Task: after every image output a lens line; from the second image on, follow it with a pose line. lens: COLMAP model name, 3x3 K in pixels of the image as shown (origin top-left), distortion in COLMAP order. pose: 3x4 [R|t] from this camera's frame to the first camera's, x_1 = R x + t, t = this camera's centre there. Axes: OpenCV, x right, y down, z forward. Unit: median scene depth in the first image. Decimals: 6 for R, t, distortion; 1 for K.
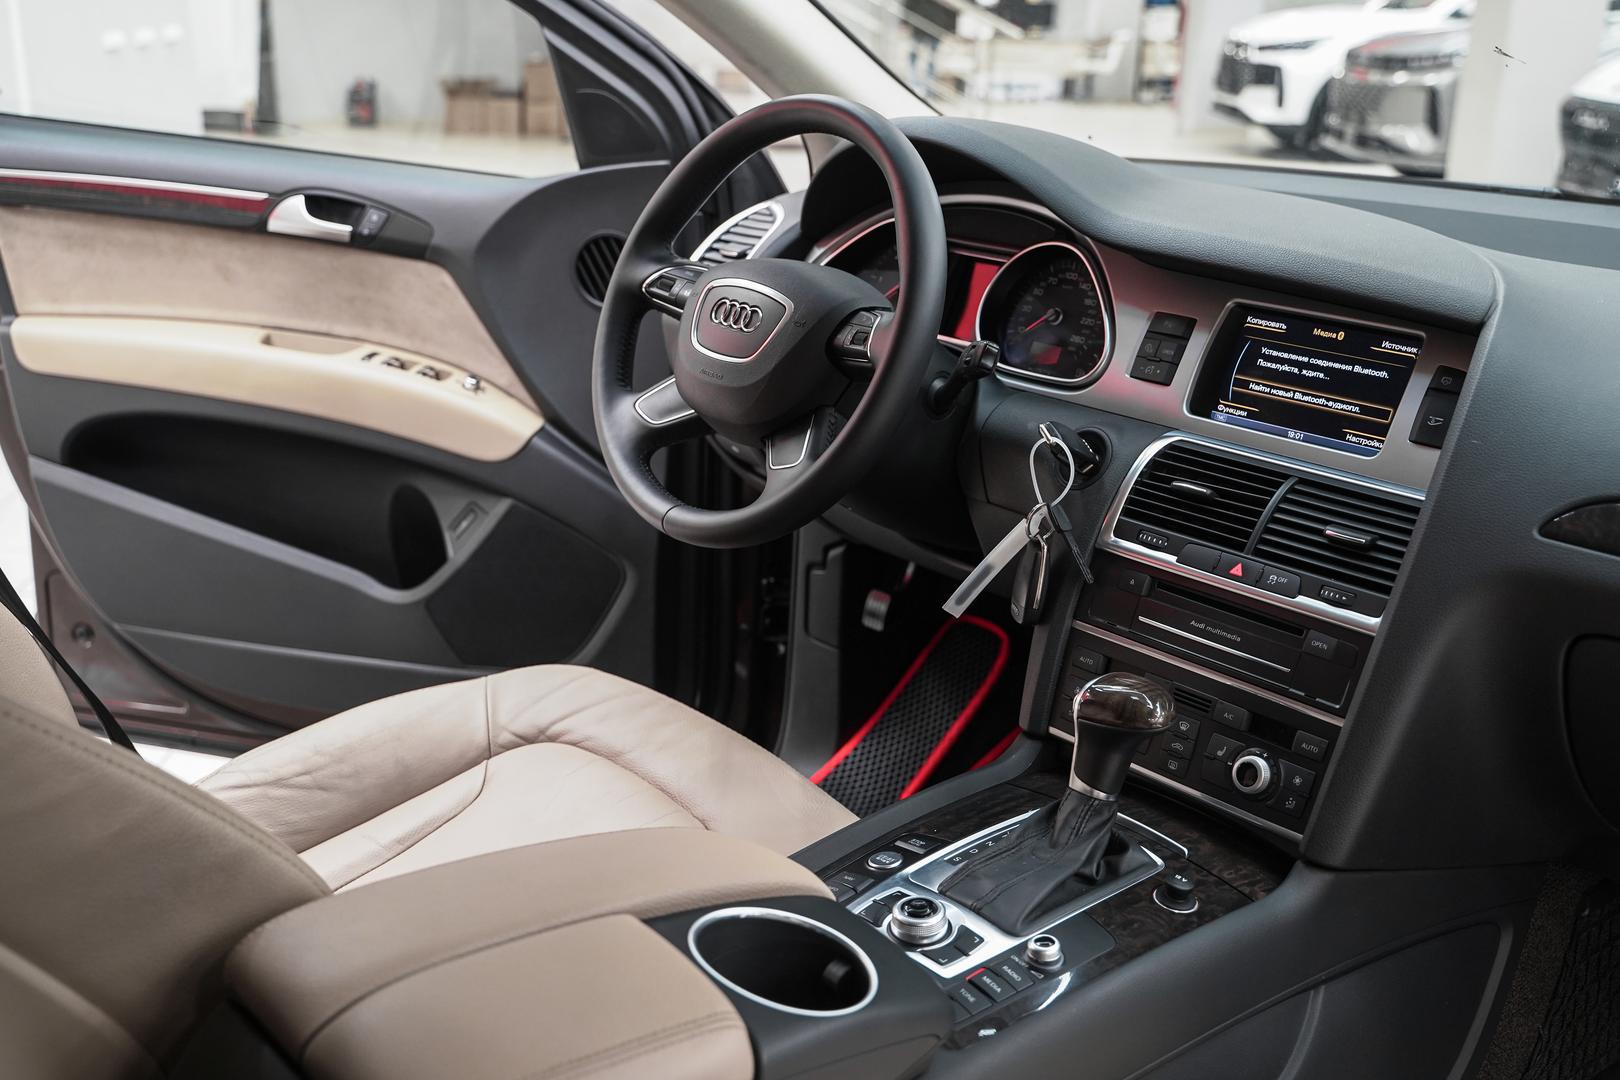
lens RADIAL K [[1692.1, 0, 812.5], [0, 1692.1, 542.5], [0, 0, 1]] dist [0.002670, 0.000000]
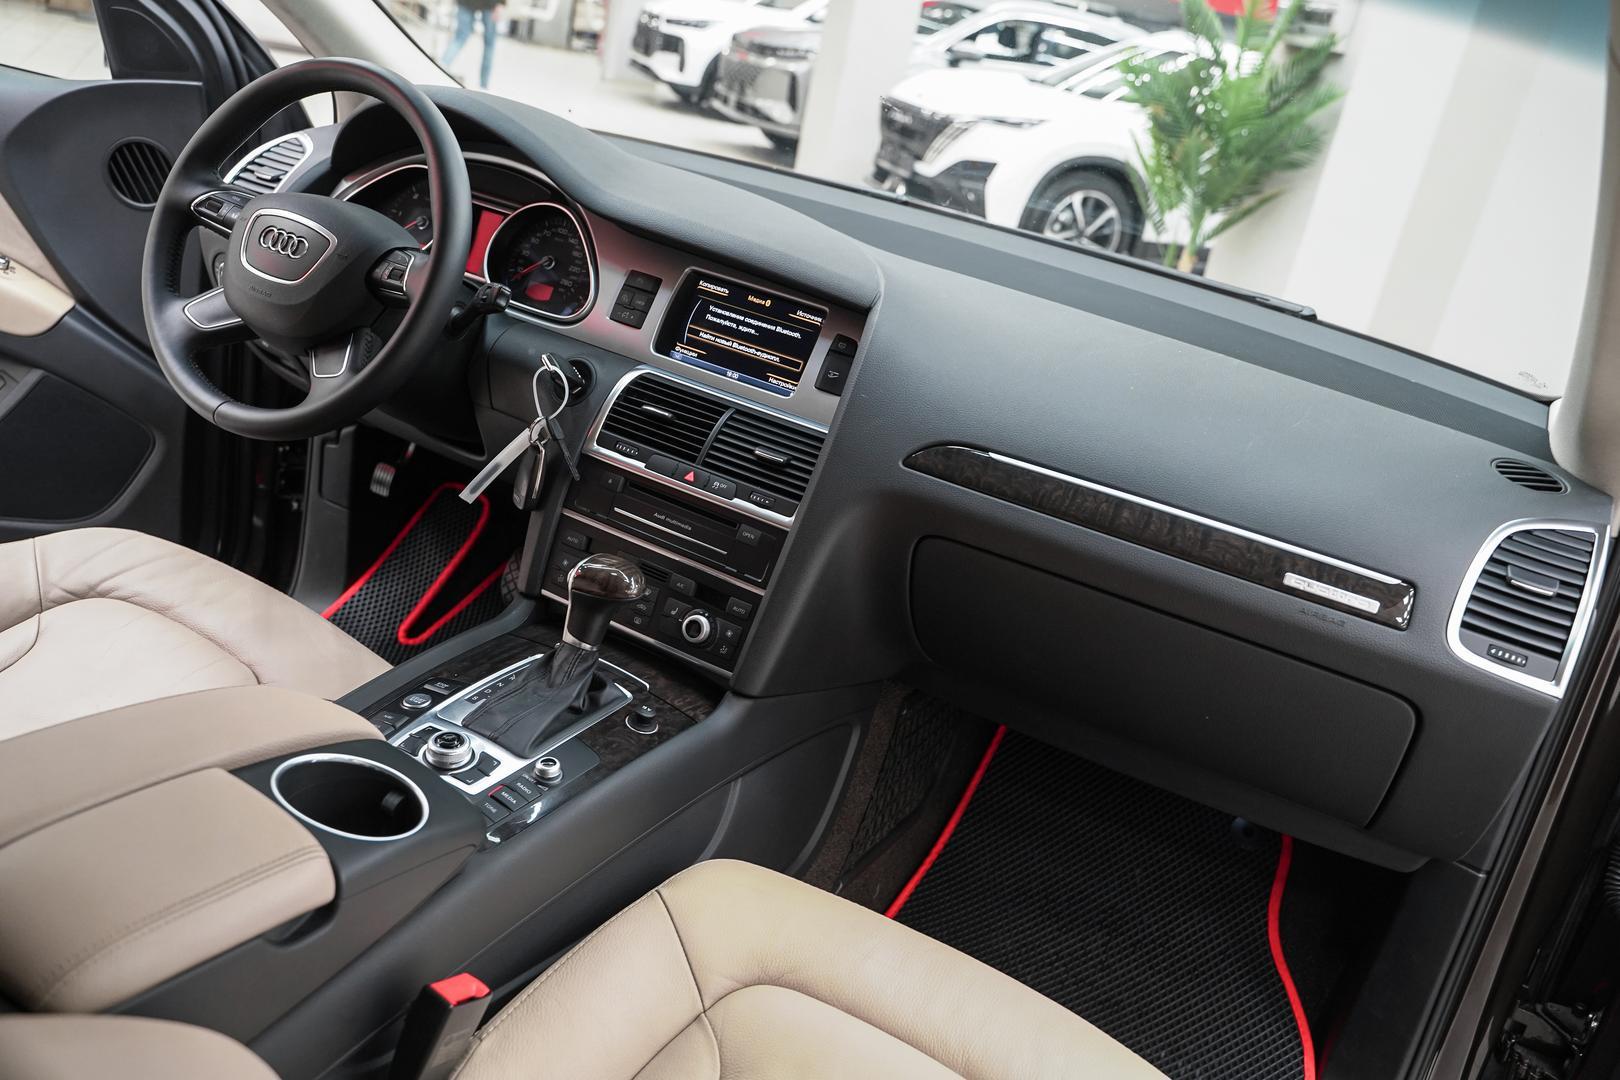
lens RADIAL K [[1315.6, 0, 803.2], [0, 1315.6, 539.4], [0, 0, 1]] dist [-0.010689, 0.014977]
pose [[0.929077, 0.010085, 0.369750, -0.045369], [-0.049396, 0.994057, 0.097006, -0.035587], [-0.366574, -0.108390, 0.924053, -0.001418]]
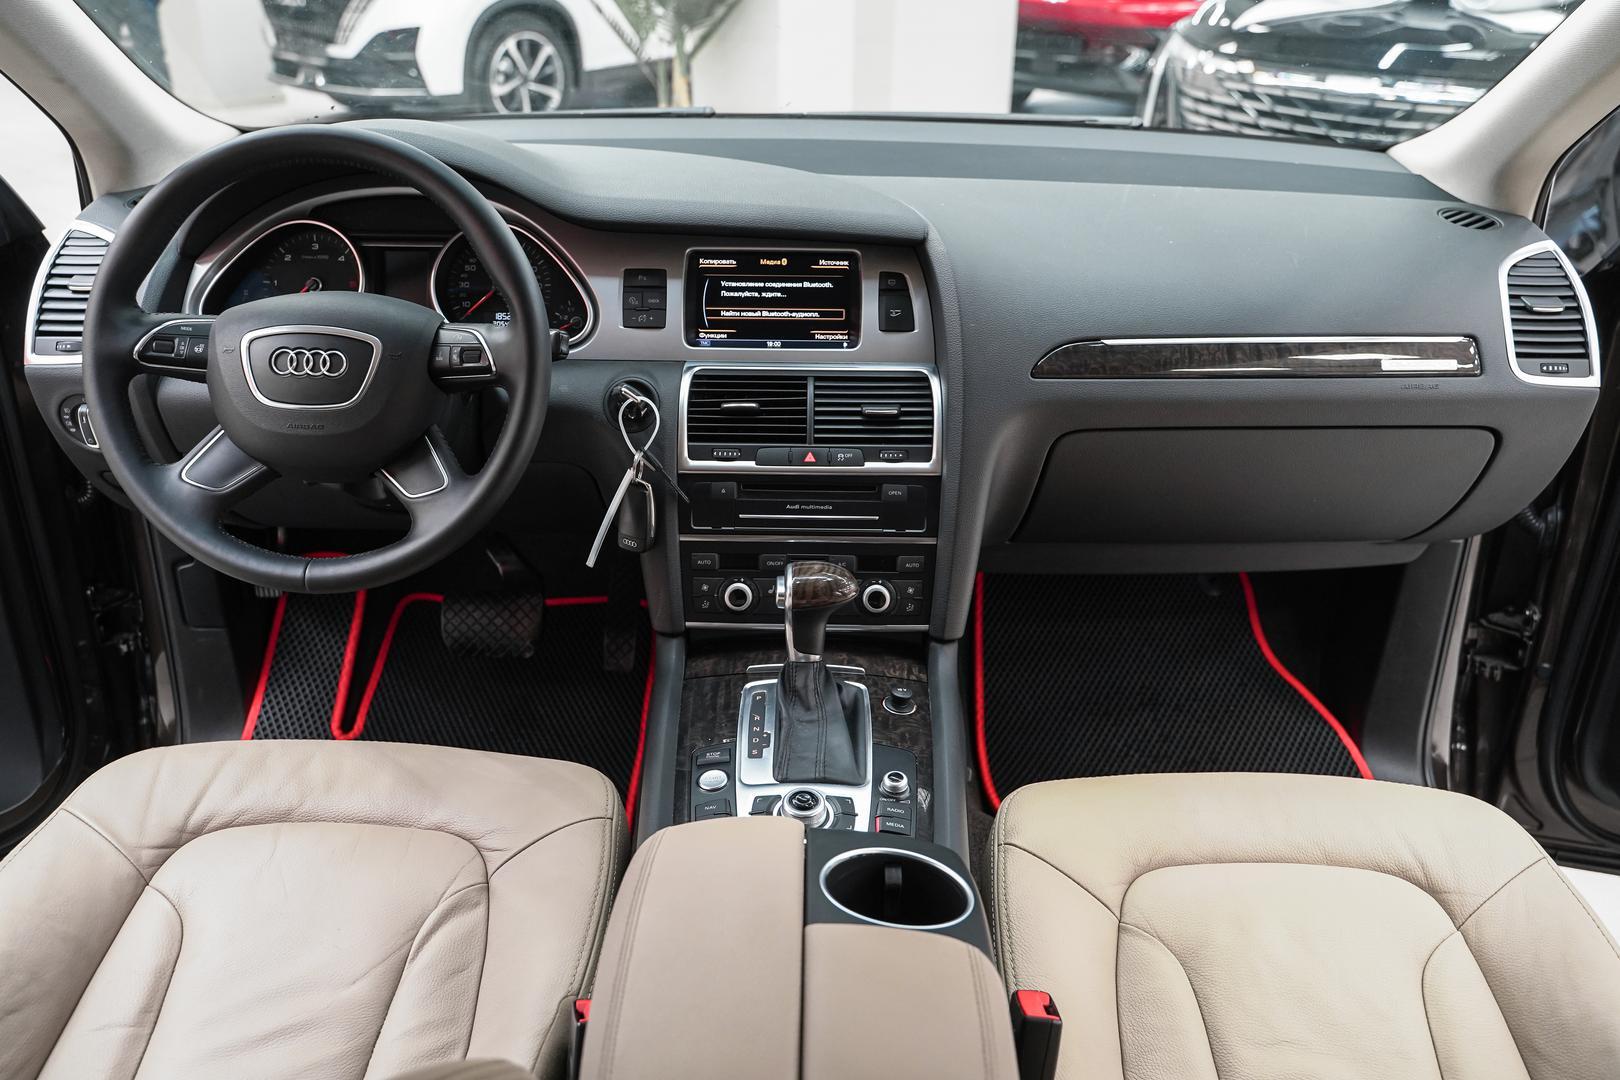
lens RADIAL K [[1315.6, 0, 799.7], [0, 1315.6, 533.0], [0, 0, 1]] dist [-0.010689, 0.014977]
pose [[0.666839, -0.343113, 0.661512, -0.401261], [0.239223, 0.939276, 0.246034, -0.162269], [-0.705760, -0.005816, 0.708427, 0.251745]]
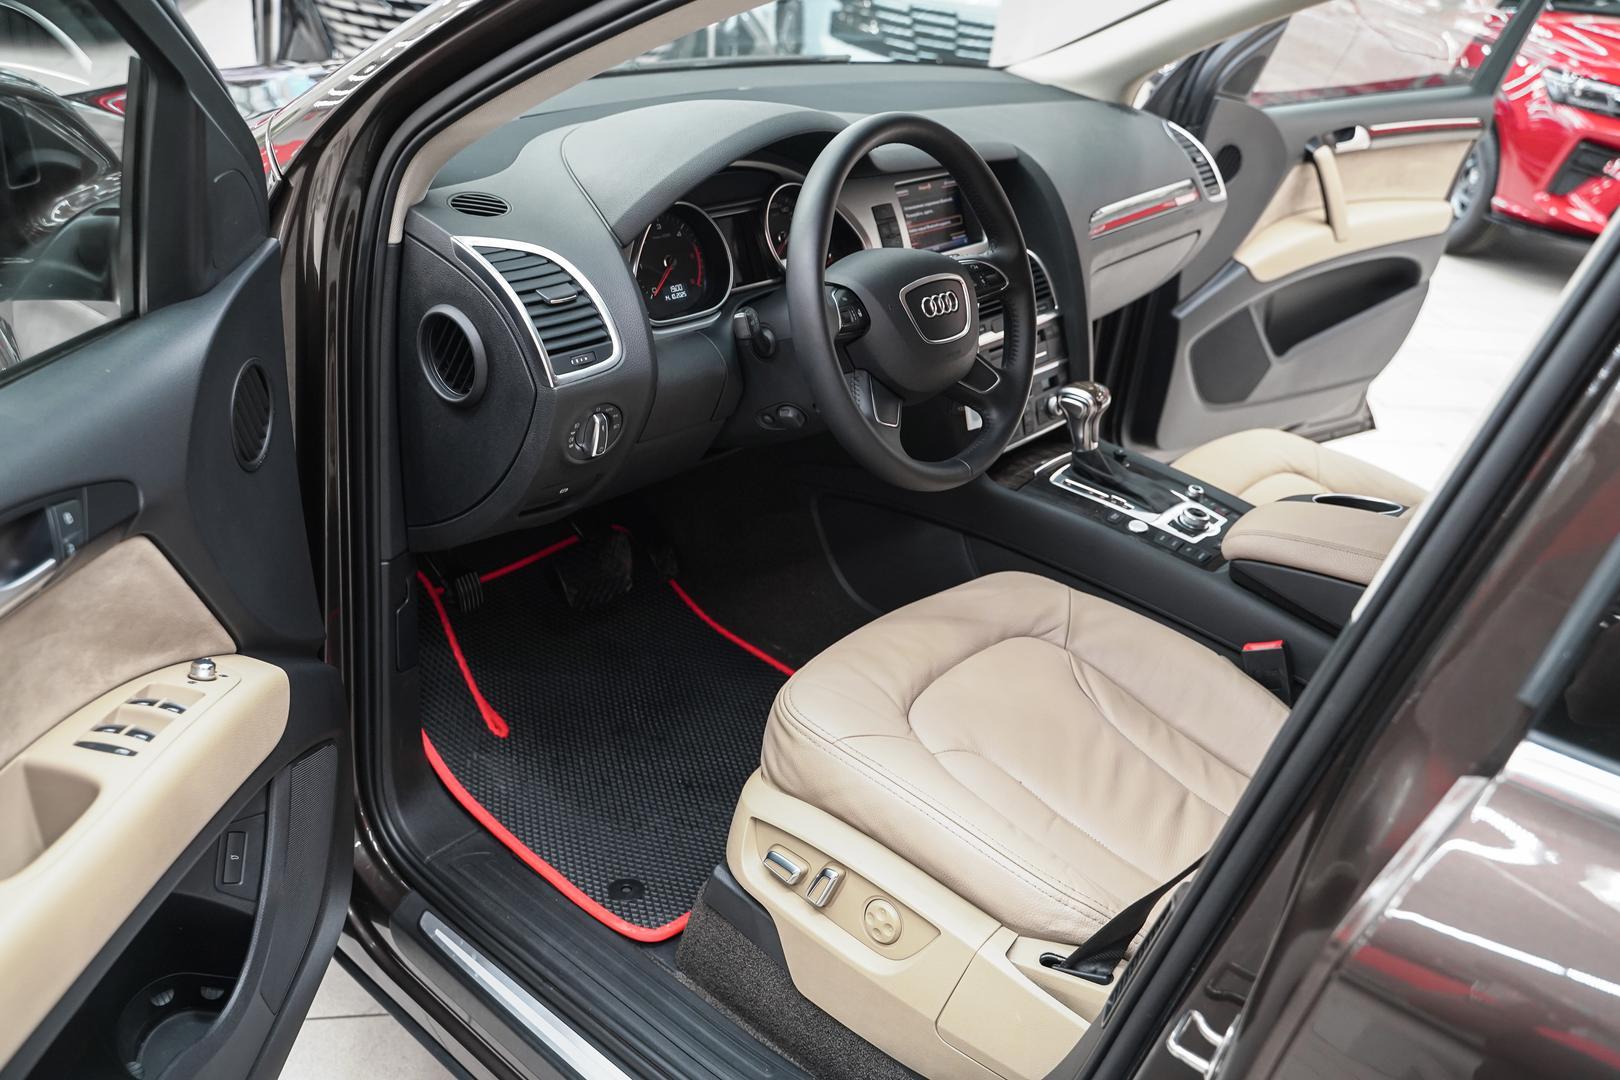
lens RADIAL K [[1315.6, 0, 812.6], [0, 1315.6, 544.4], [0, 0, 1]] dist [-0.010689, 0.014977]
pose [[-0.151204, -0.499897, 0.852784, -0.954784], [0.208115, 0.827268, 0.521840, -0.517614], [-0.966347, 0.256381, -0.021050, 1.166965]]
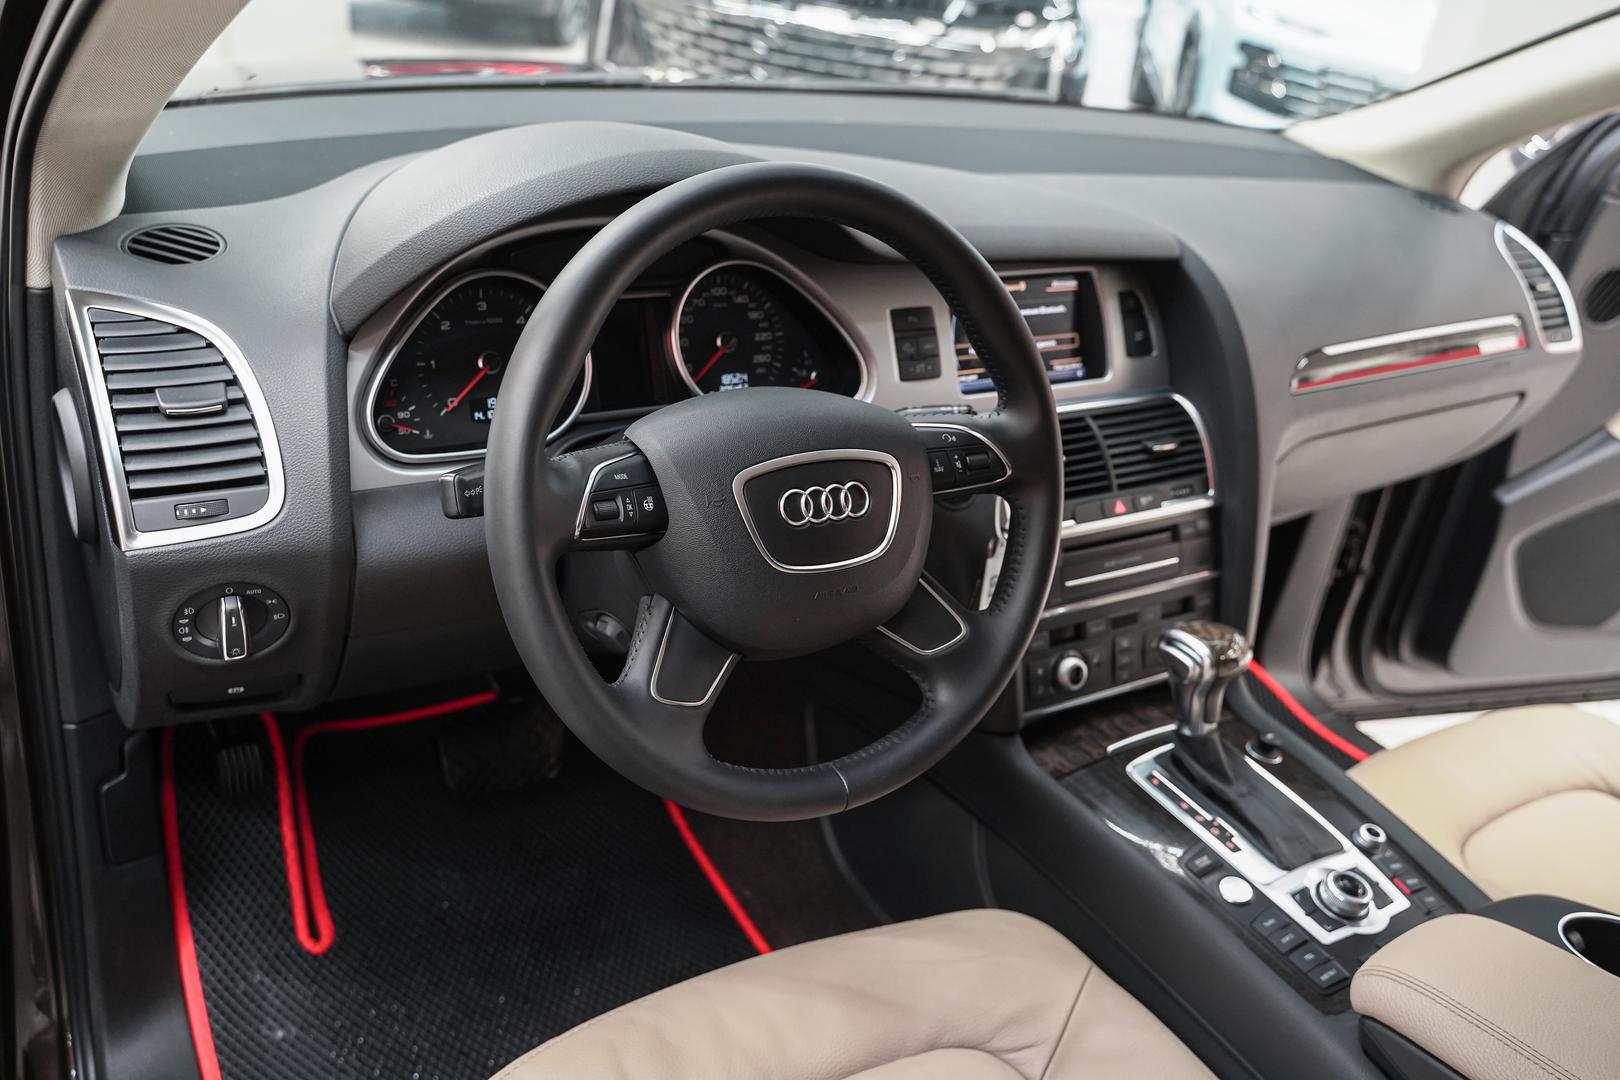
lens RADIAL K [[1315.6, 0, 809.5], [0, 1315.6, 542.6], [0, 0, 1]] dist [-0.010689, 0.014977]
pose [[0.175071, -0.468806, 0.865778, -0.535693], [0.191537, 0.878775, 0.437113, -0.364505], [-0.965745, 0.089302, 0.243642, 0.881494]]
